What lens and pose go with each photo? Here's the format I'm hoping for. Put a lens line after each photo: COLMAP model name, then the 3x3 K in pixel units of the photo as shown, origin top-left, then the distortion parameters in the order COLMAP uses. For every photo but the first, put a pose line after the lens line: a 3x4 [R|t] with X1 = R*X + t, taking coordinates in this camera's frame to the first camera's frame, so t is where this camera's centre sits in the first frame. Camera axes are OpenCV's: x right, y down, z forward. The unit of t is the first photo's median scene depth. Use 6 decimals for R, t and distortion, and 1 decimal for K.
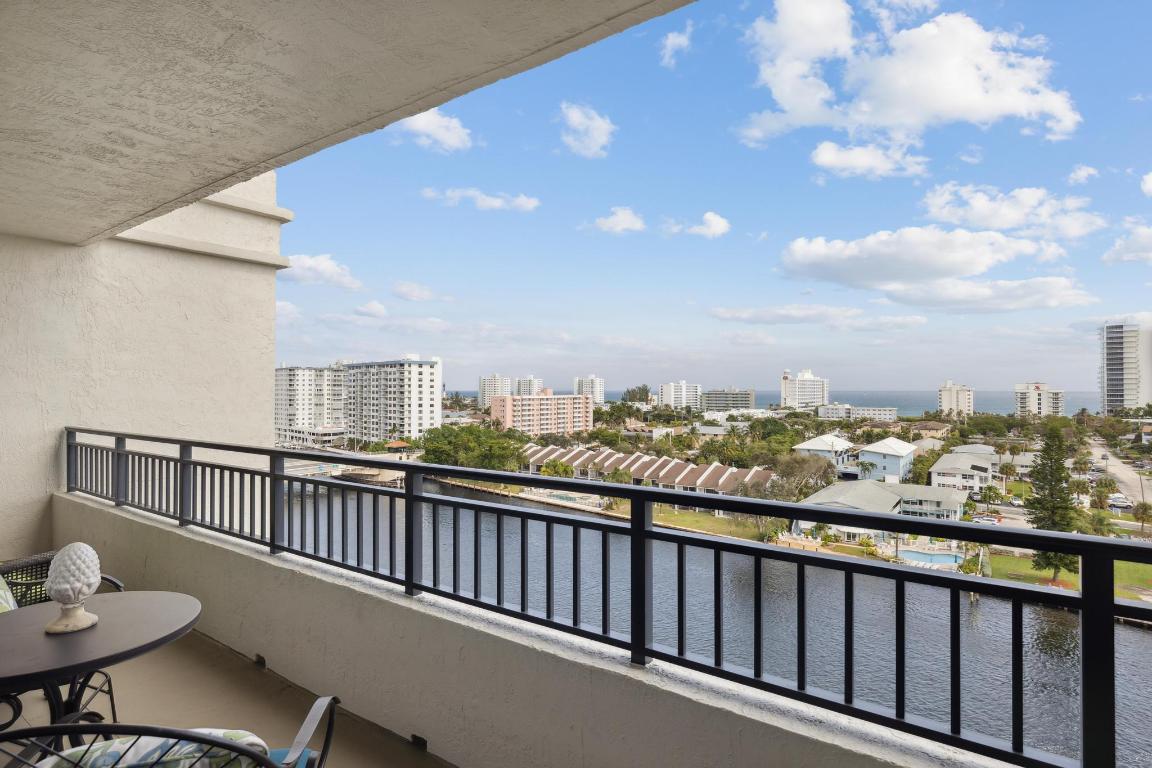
lens RADIAL K [[603.0, 0, 580.9], [0, 603.0, 378.8], [0, 0, 1]] dist [0.012422, -0.000386]
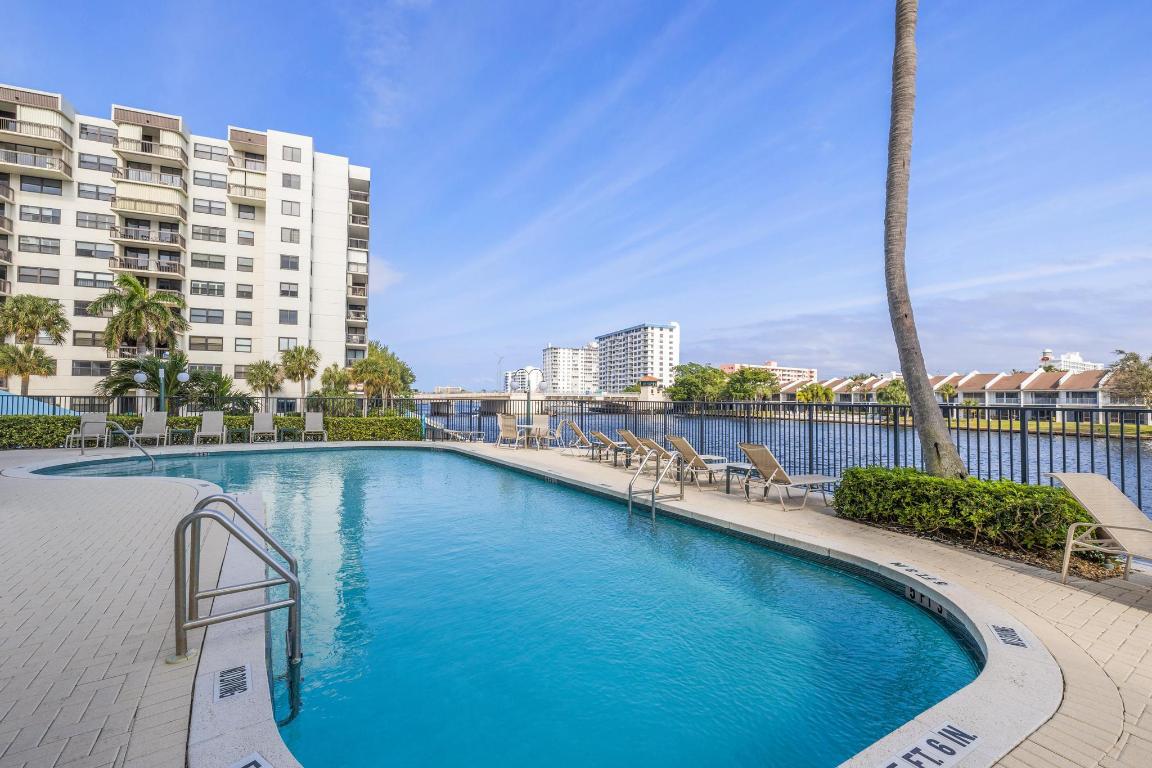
lens RADIAL K [[491.5, 0, 576.0], [0, 491.5, 390.6], [0, 0, 1]] dist [0.000948, 0.001841]
pose [[0.927034, 0.008599, -0.374879, -0.065696], [-0.013881, 0.999839, -0.011391, 0.106697], [0.374721, 0.015764, 0.927004, 0.078684]]
